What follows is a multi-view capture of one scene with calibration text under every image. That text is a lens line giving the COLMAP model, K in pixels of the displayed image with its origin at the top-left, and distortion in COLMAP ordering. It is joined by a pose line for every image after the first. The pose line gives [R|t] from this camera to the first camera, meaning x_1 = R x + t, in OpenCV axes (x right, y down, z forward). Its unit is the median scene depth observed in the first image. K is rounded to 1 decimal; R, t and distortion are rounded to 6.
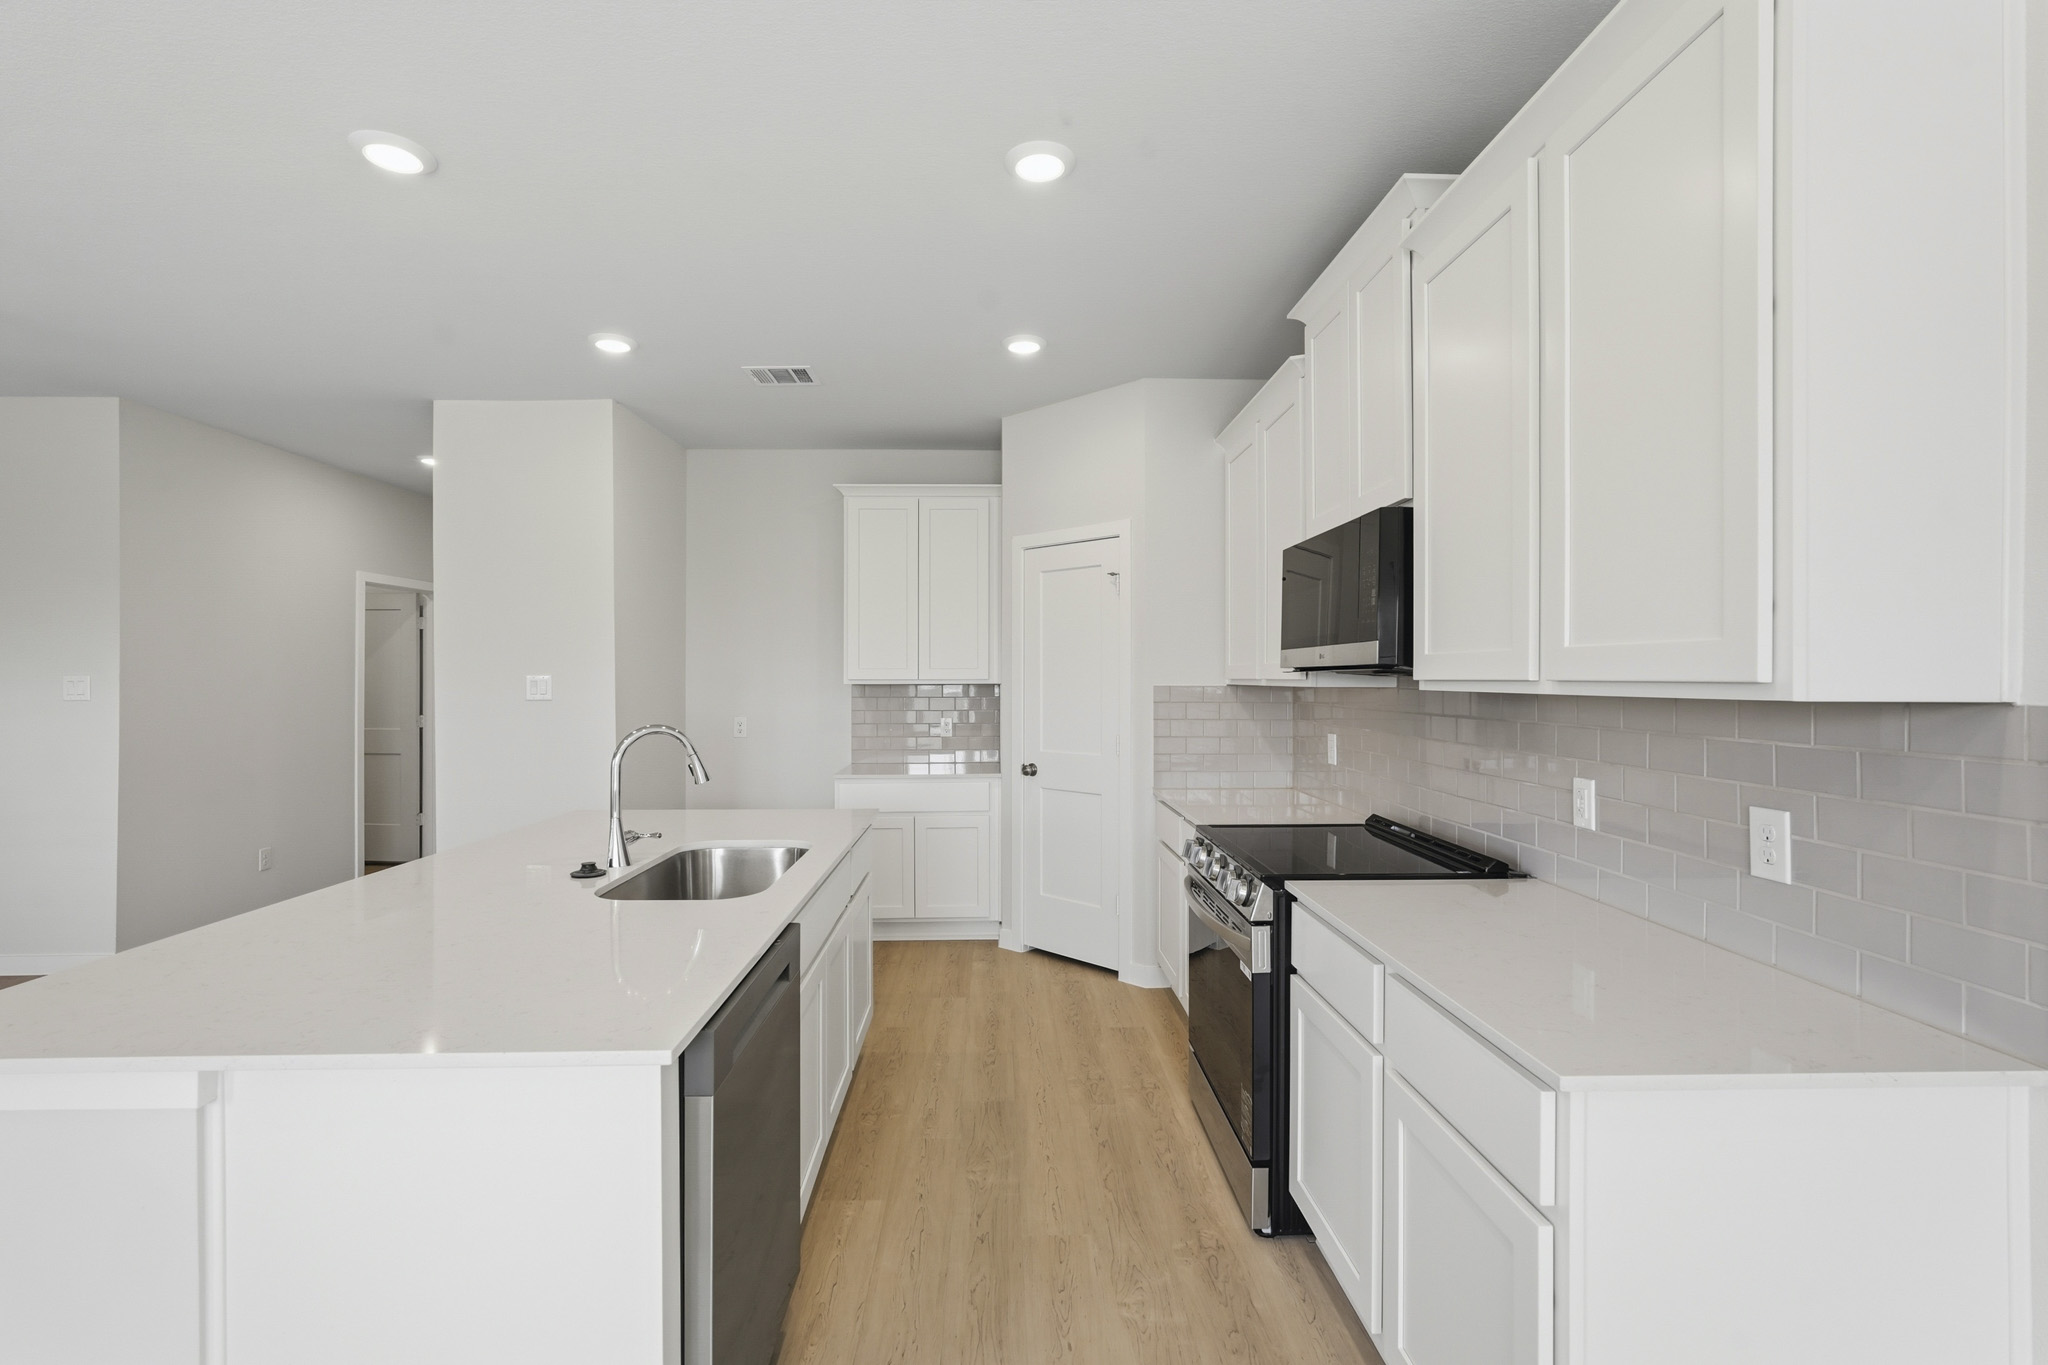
lens RADIAL K [[907.1, 0, 1026.1], [0, 907.1, 680.6], [0, 0, 1]] dist [-0.013619, 0.006171]
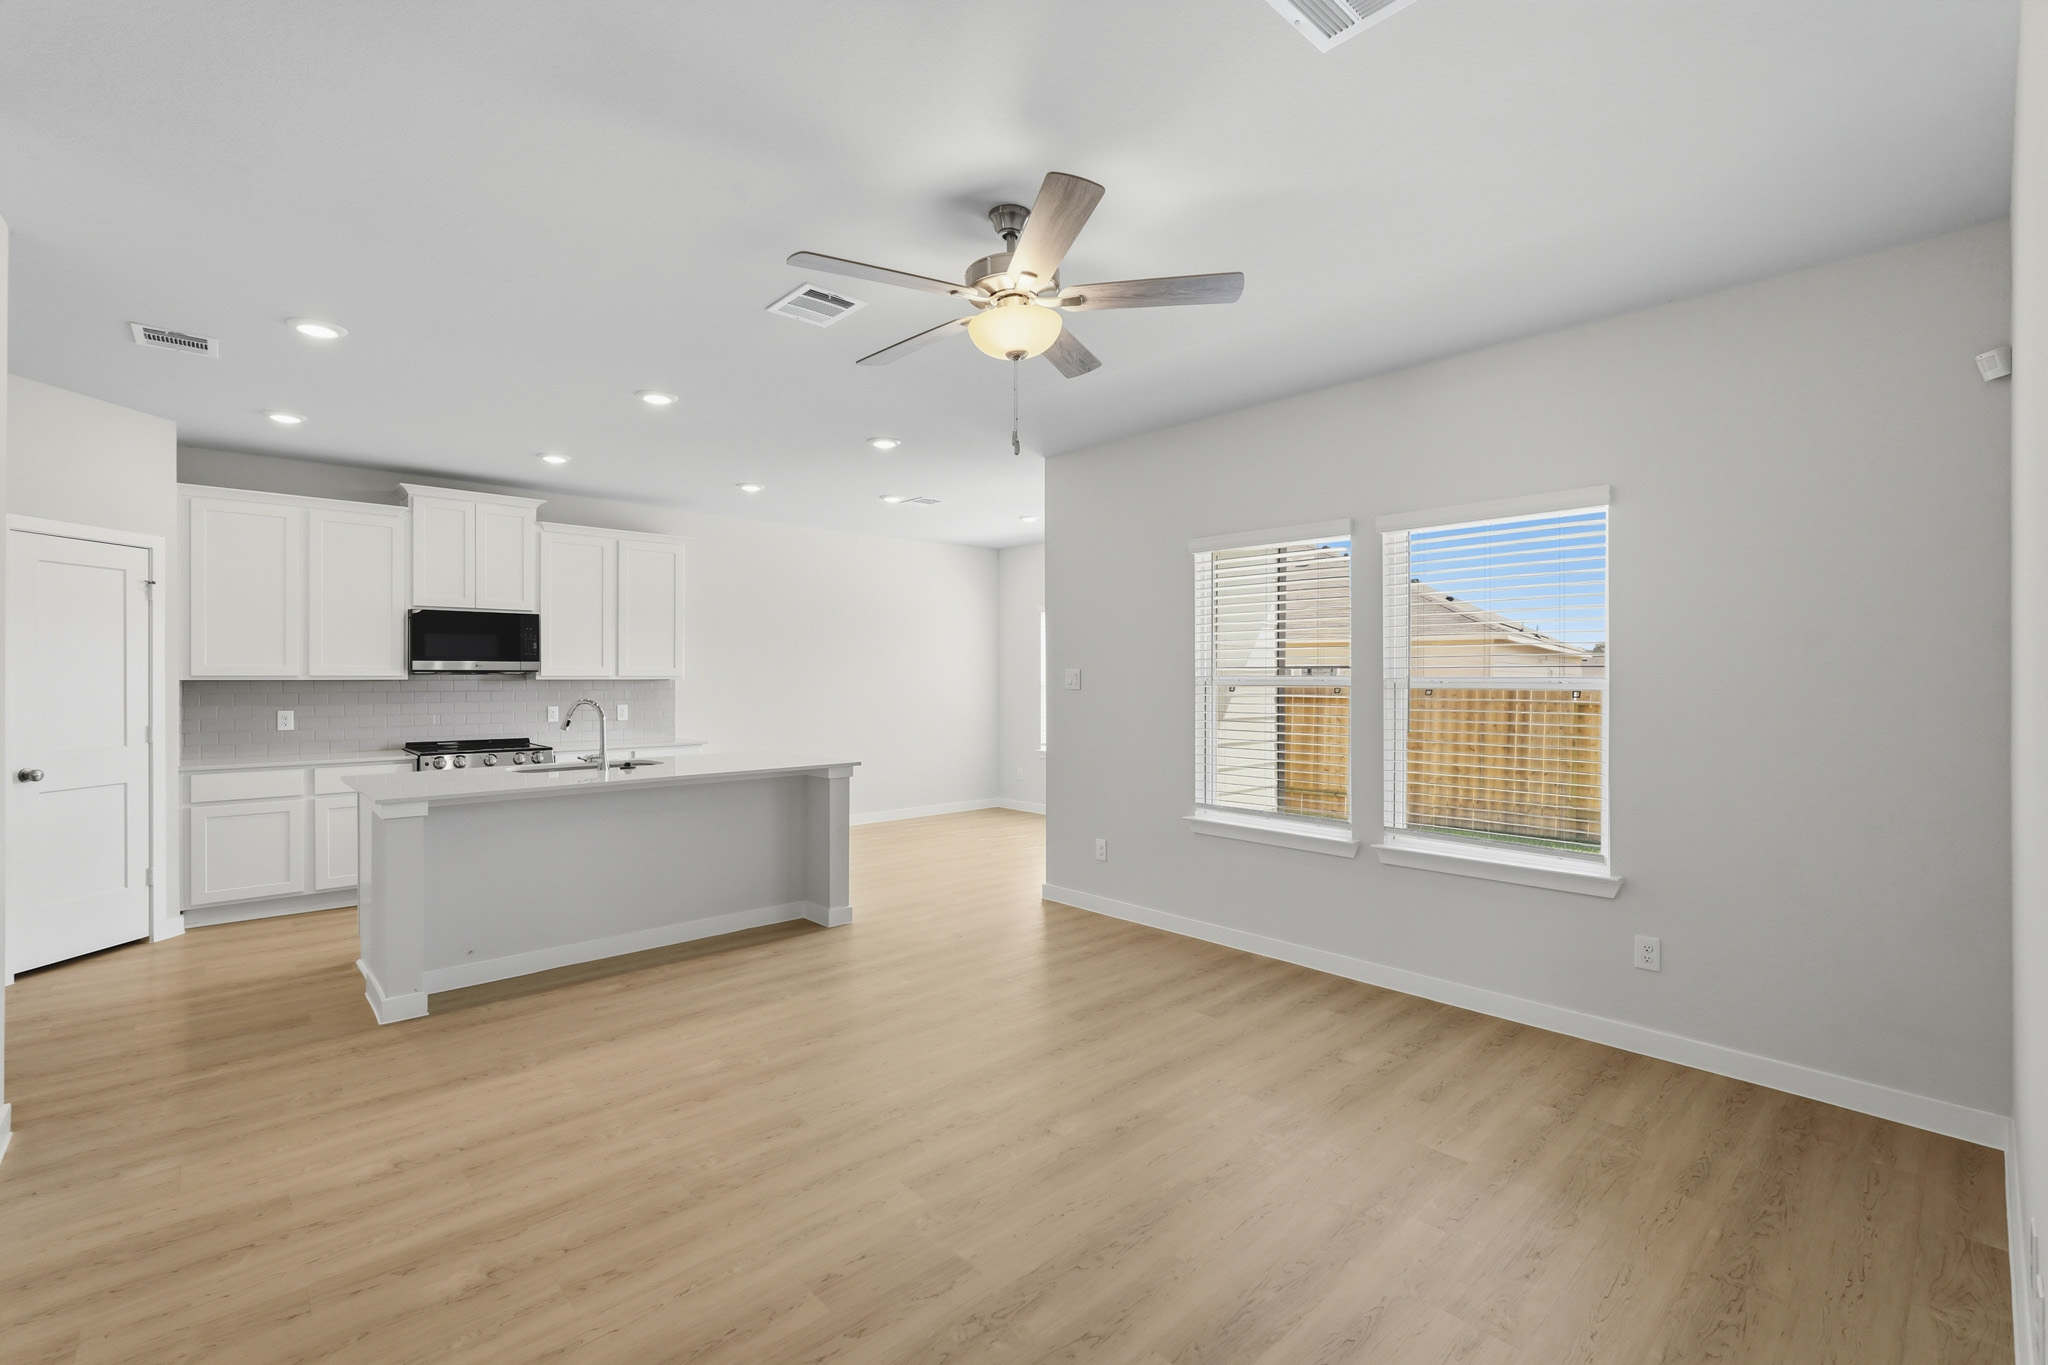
lens RADIAL K [[907.1, 0, 1024.1], [0, 907.1, 679.1], [0, 0, 1]] dist [-0.013619, 0.006171]
pose [[-0.657260, -0.001181, 0.753663, -1.326480], [0.002861, 0.999988, 0.004062, 0.001251], [-0.753658, 0.004826, -0.657249, 0.837272]]
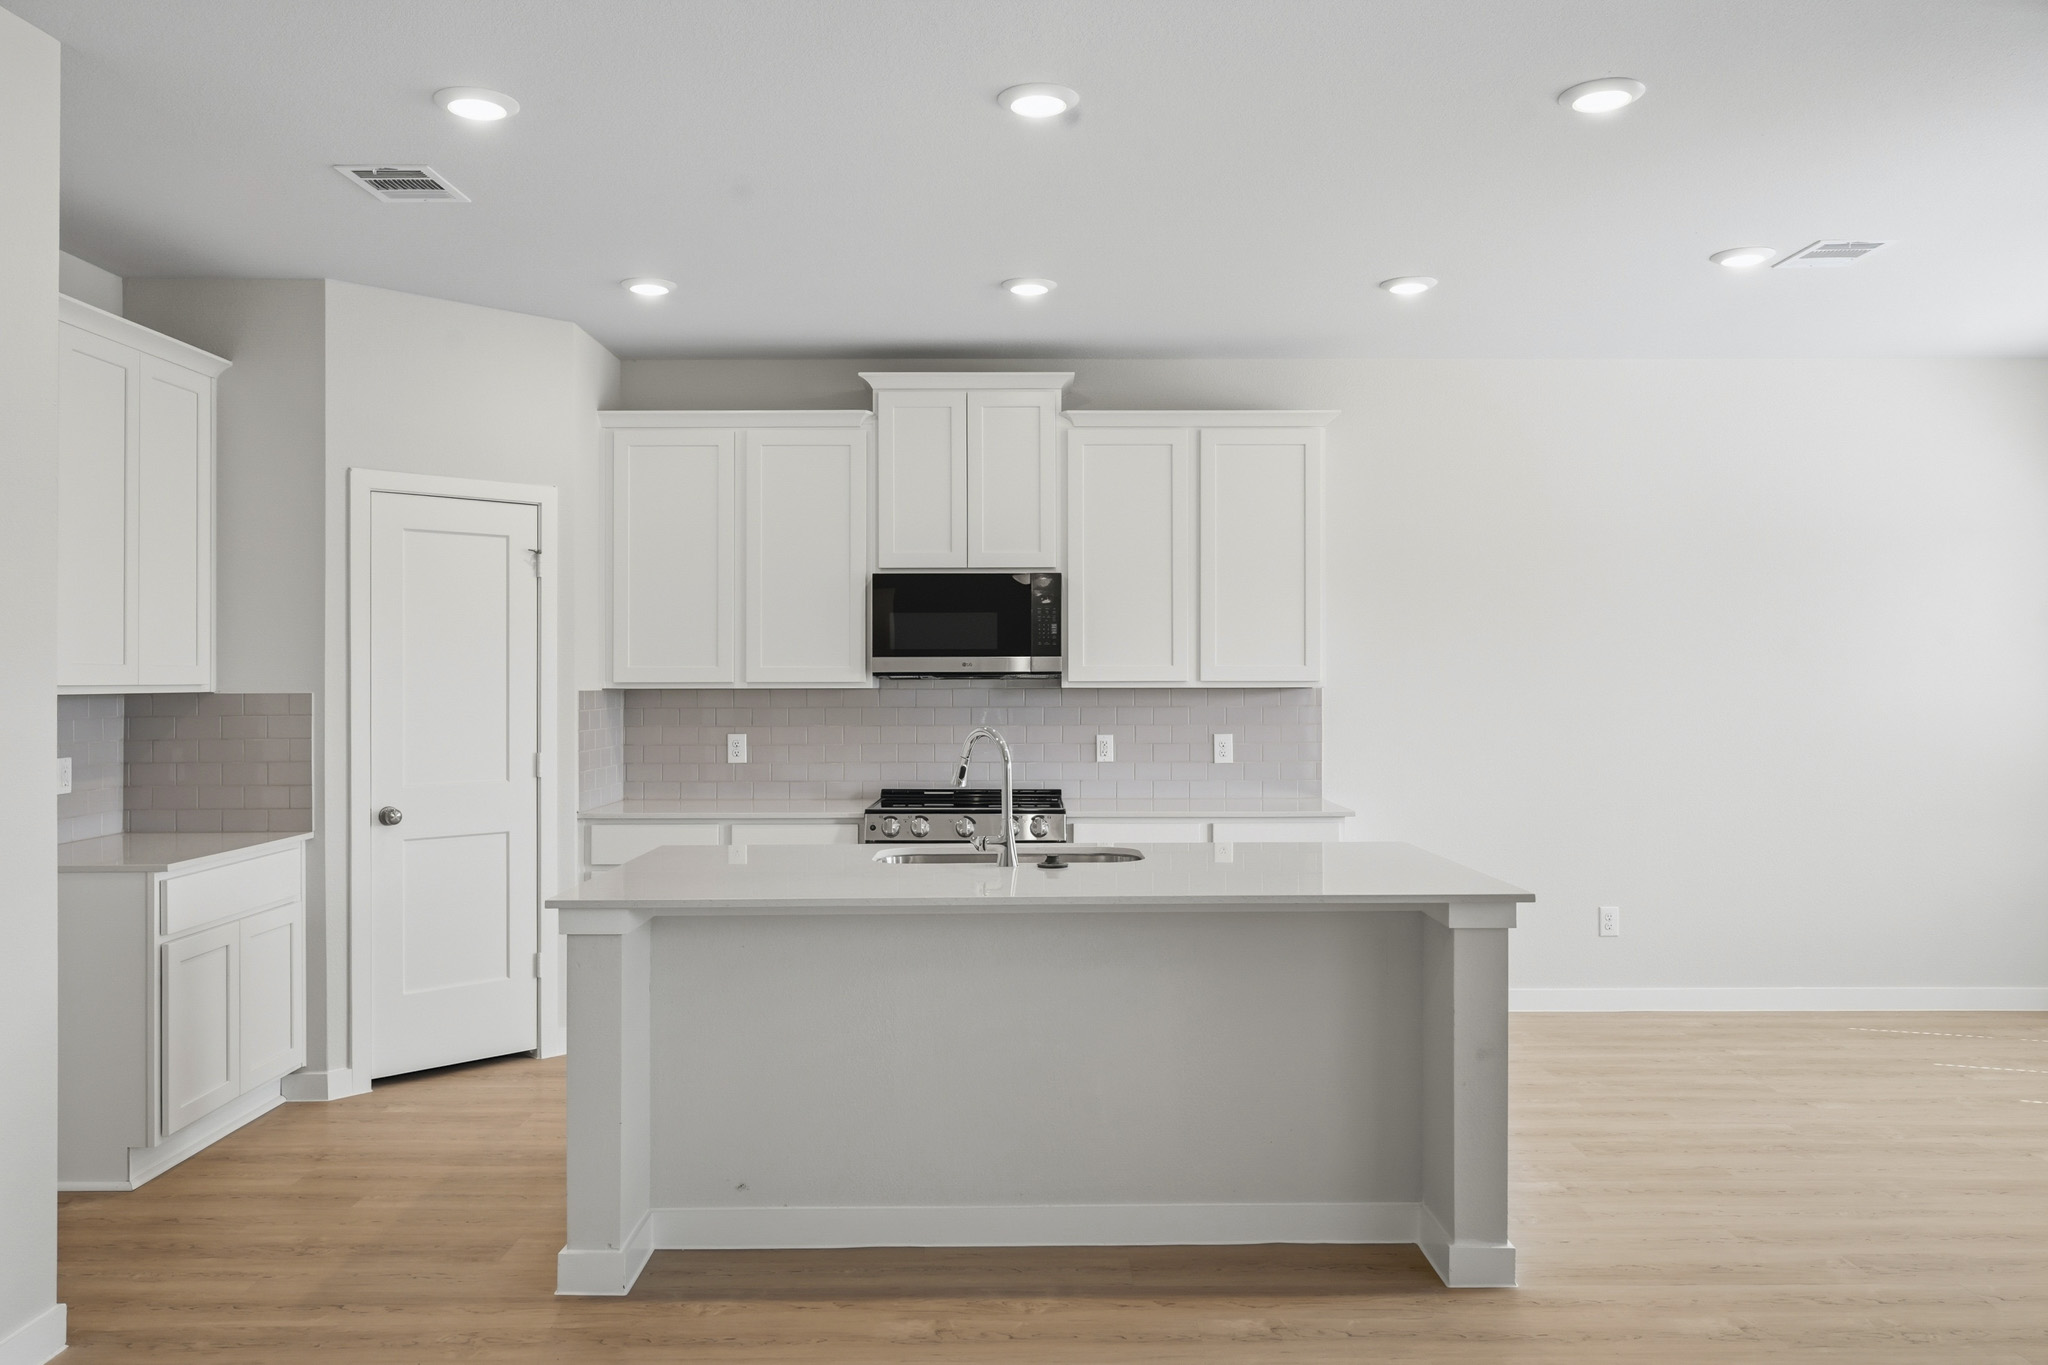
lens RADIAL K [[1510.3, 0, 1012.3], [0, 1510.3, 663.8], [0, 0, 1]] dist [-0.002598, 0.004794]
pose [[0.032955, 0.012461, 0.999379, -1.112752], [0.005114, 0.999907, -0.012636, 0.000881], [-0.999444, 0.005528, 0.032889, 0.490003]]
